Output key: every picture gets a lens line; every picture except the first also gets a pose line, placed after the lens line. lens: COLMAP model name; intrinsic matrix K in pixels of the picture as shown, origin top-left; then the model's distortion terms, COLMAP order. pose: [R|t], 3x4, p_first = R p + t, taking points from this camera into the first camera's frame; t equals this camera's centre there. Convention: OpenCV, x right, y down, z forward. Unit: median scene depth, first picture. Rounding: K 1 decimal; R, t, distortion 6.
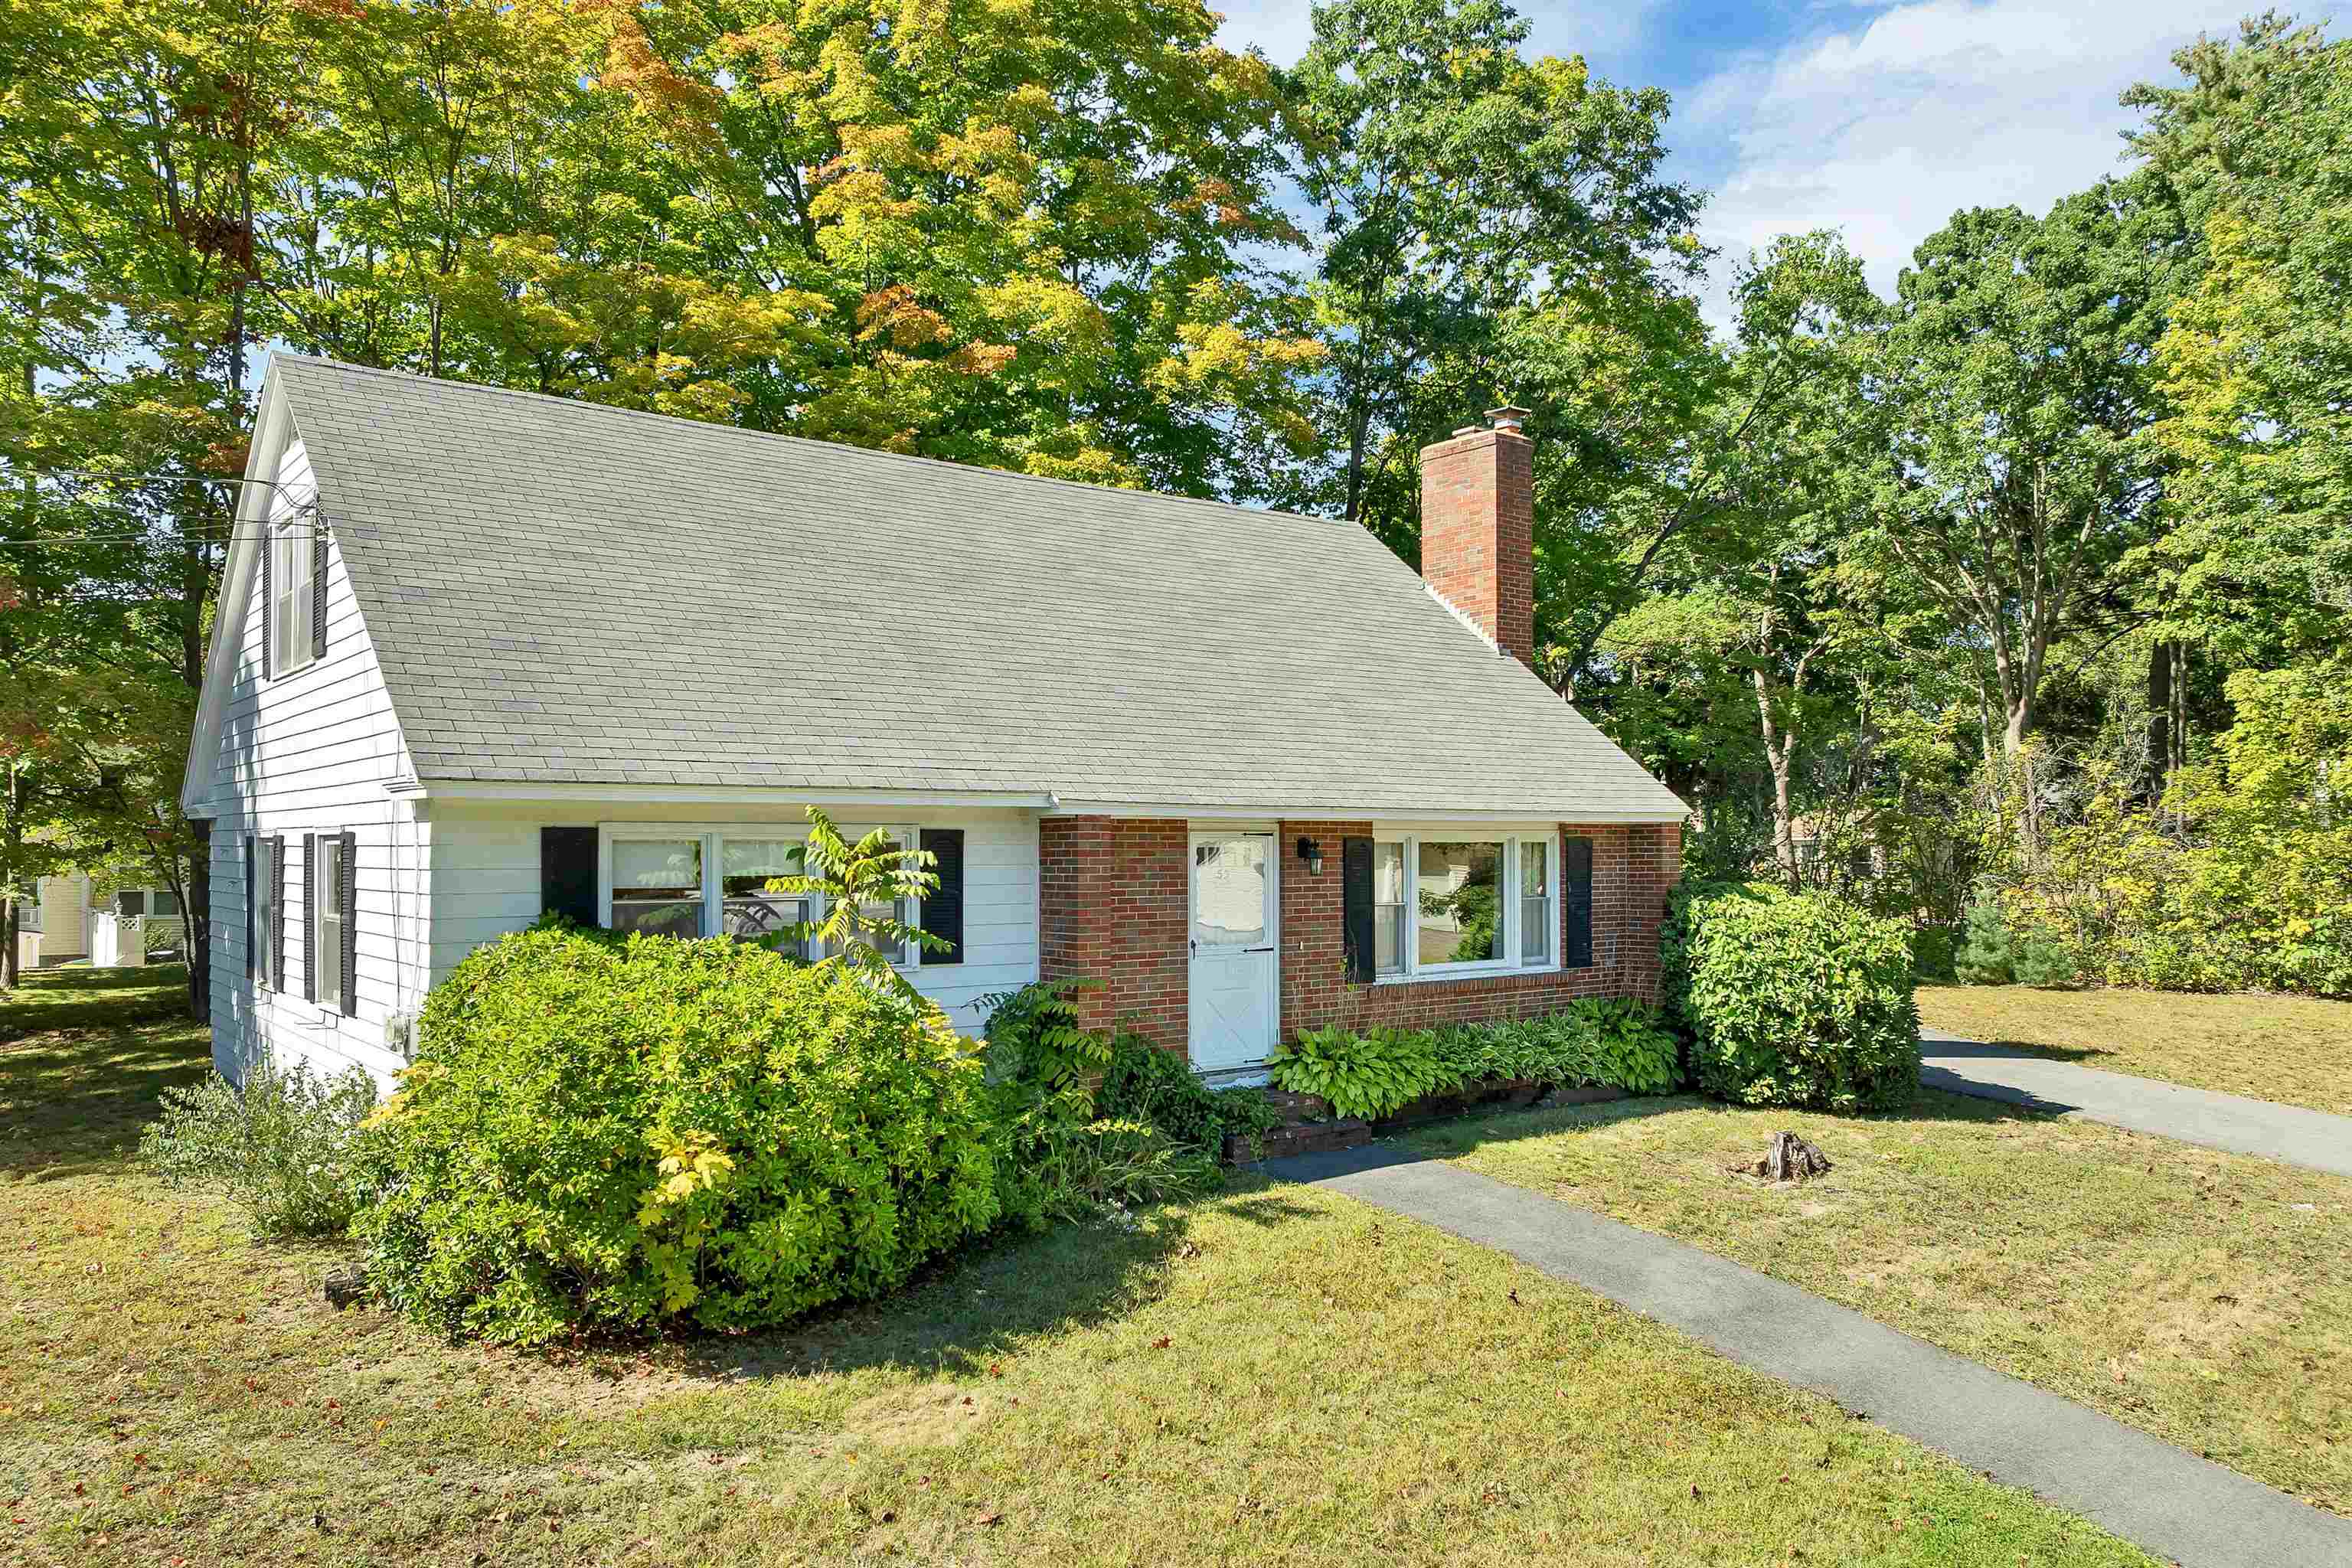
lens RADIAL K [[1649.1, 0, 1176.0], [0, 1649.1, 784.0], [0, 0, 1]] dist [-0.031366, 0.003582]
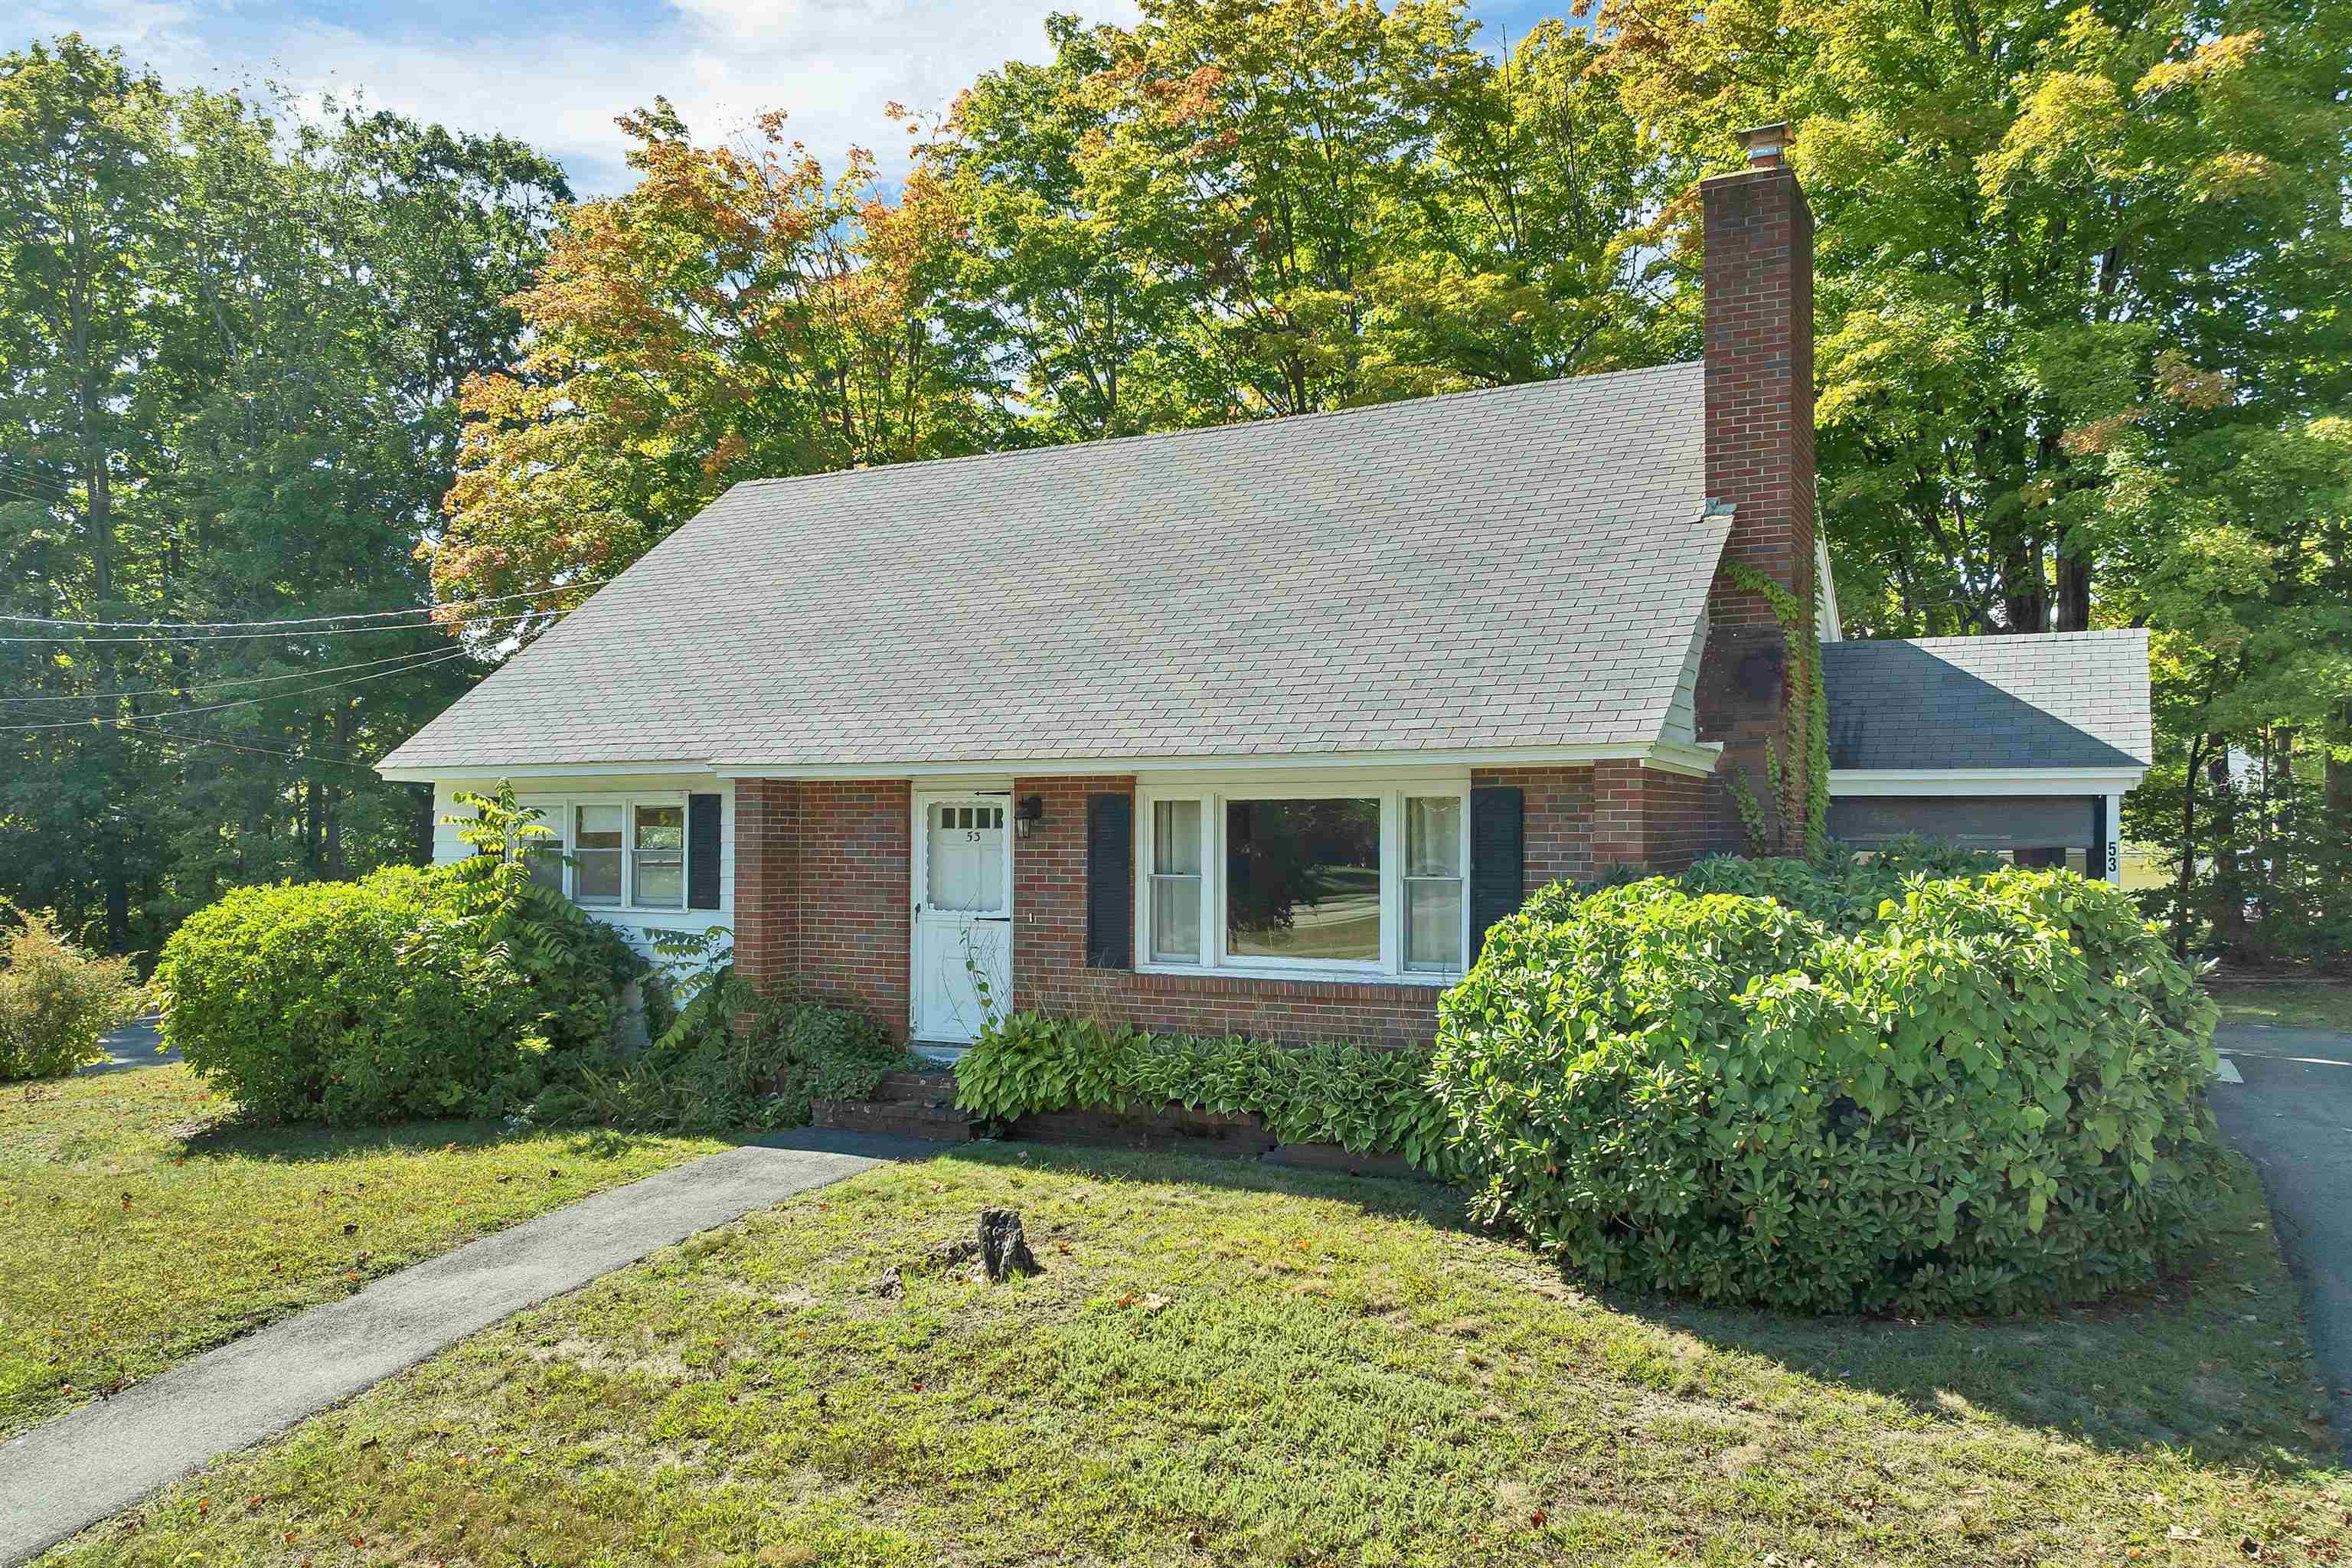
lens RADIAL K [[1649.1, 0, 1176.0], [0, 1649.1, 784.0], [0, 0, 1]] dist [-0.031366, 0.003582]
pose [[0.398296, -0.030348, -0.916755, 0.922047], [0.028580, 0.999378, -0.020667, 0.046638], [0.916812, -0.017969, 0.398916, 0.719405]]
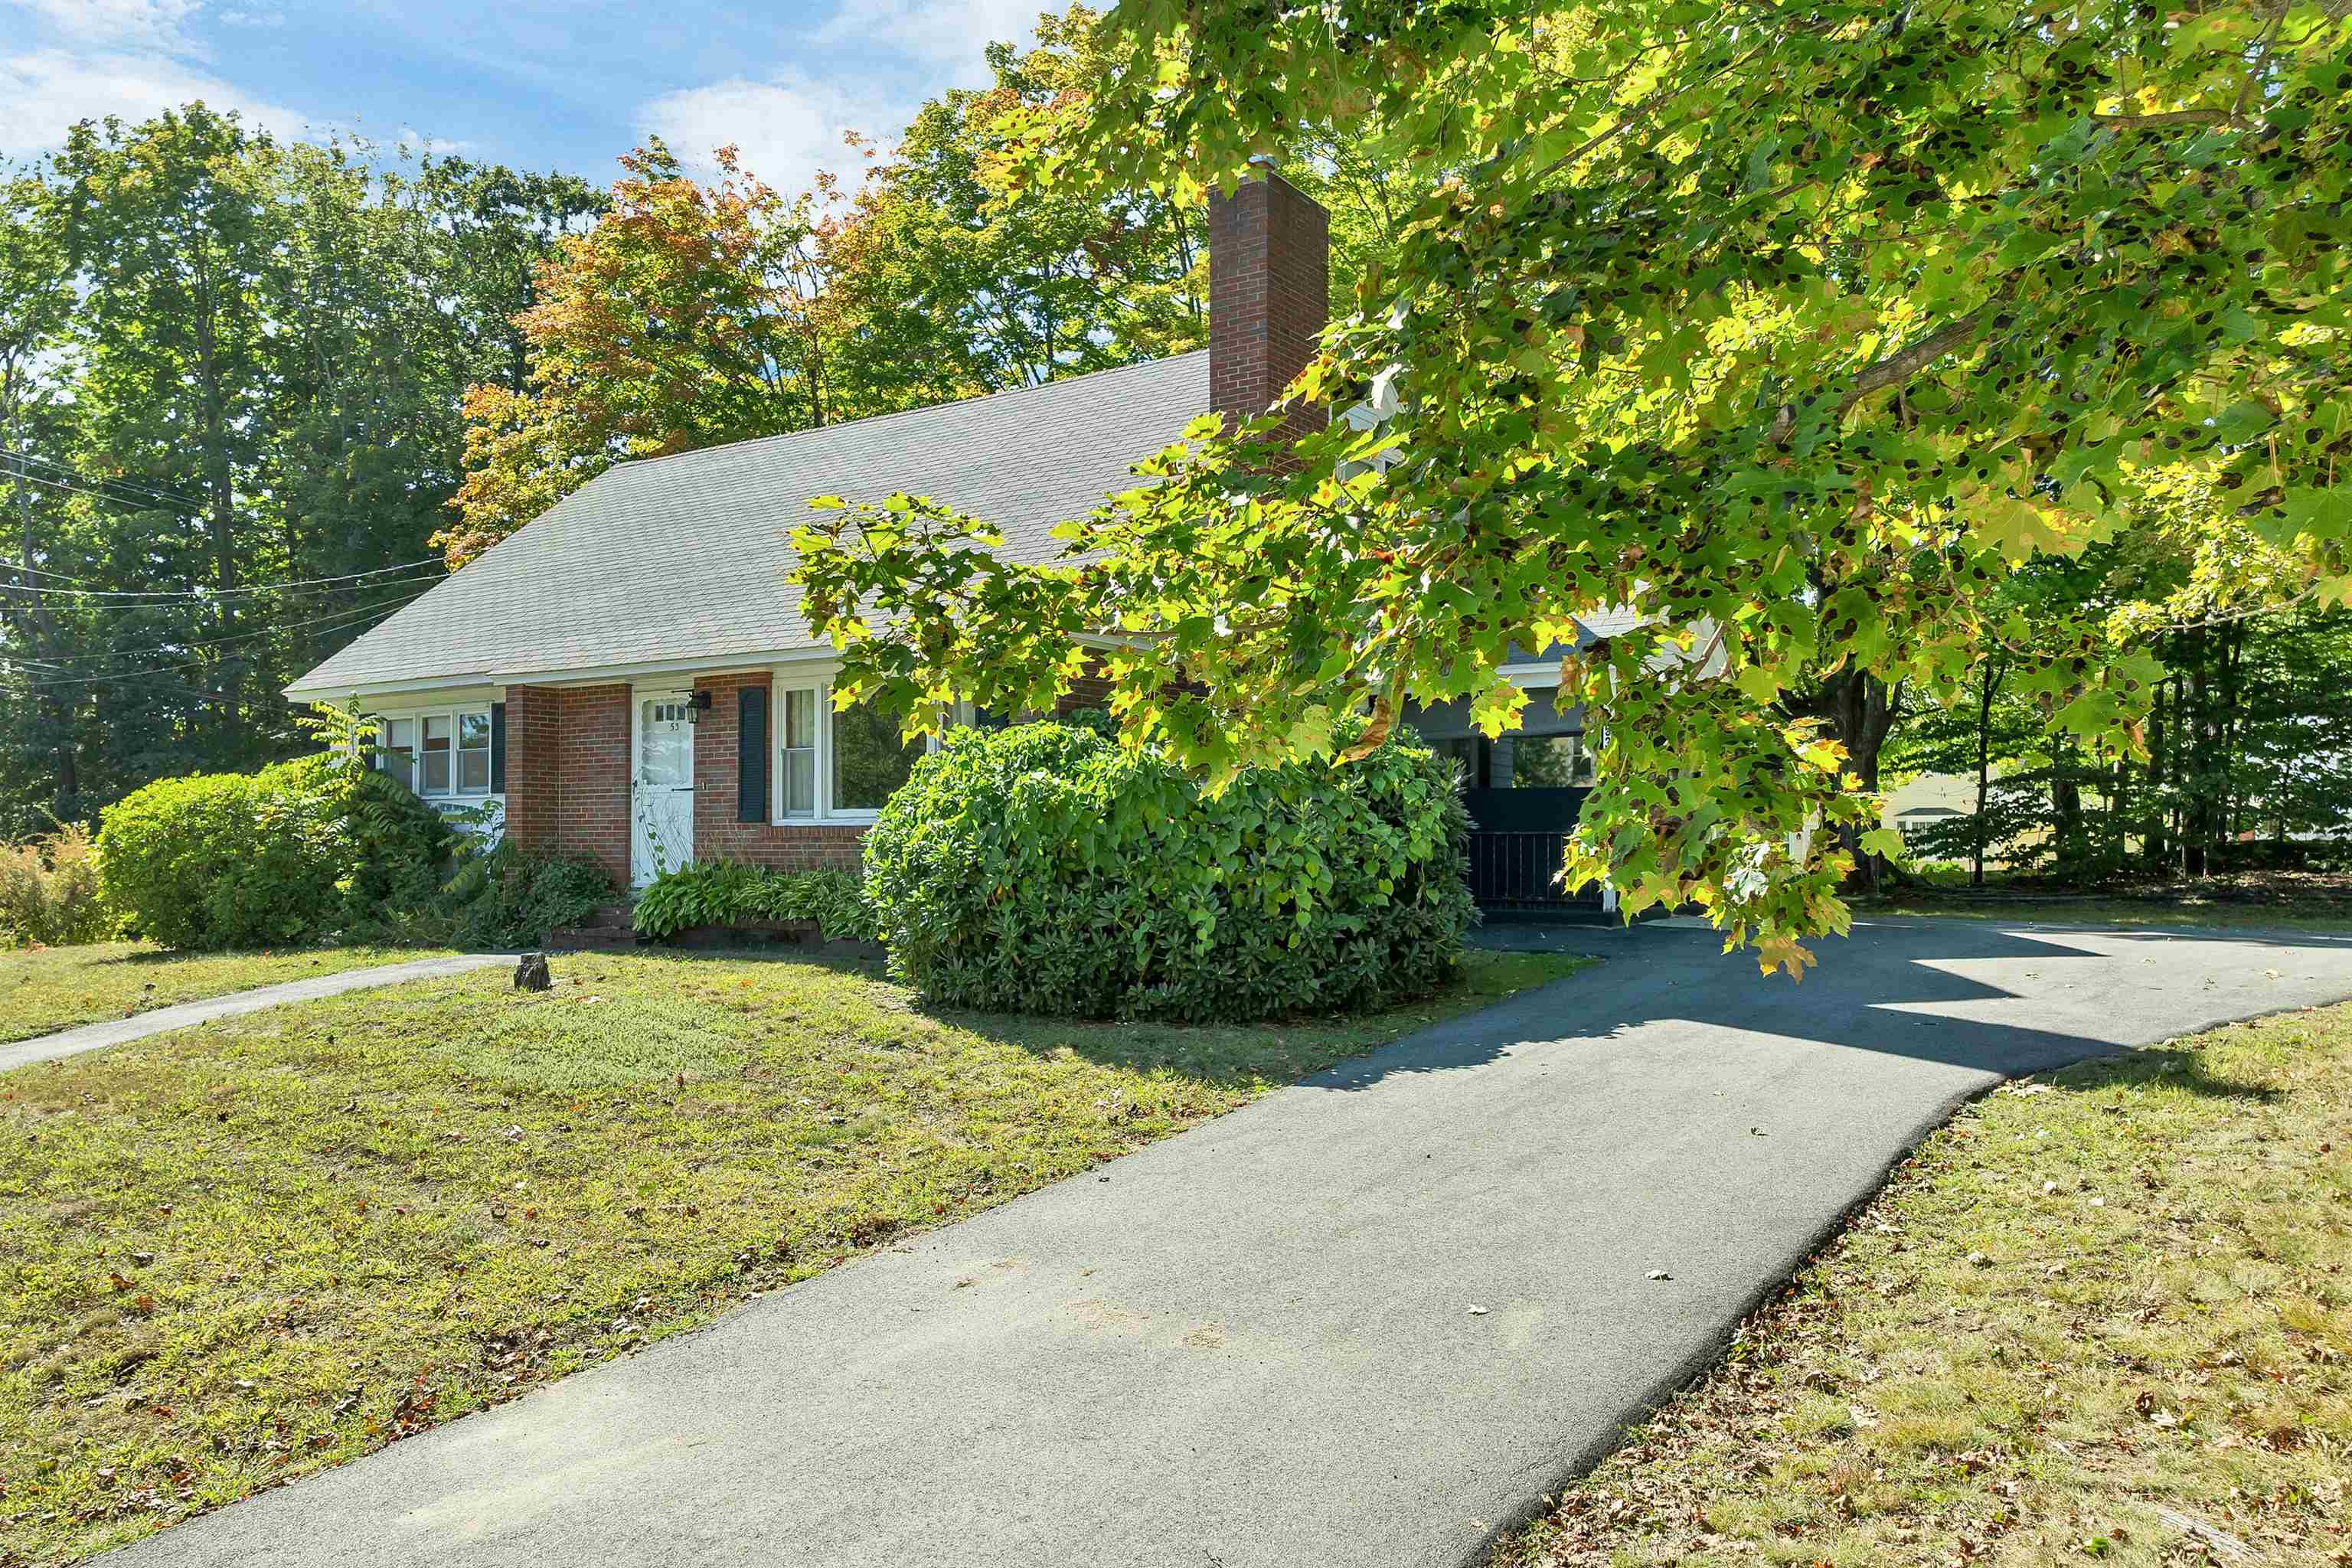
lens RADIAL K [[1685.8, 0, 1176.0], [0, 1685.8, 784.0], [0, 0, 1]] dist [-0.034462, -0.001289]
pose [[0.292932, -0.037101, -0.955413, 1.281373], [0.031417, 0.999081, -0.029164, 0.141044], [0.955617, -0.021473, 0.293829, 0.972404]]
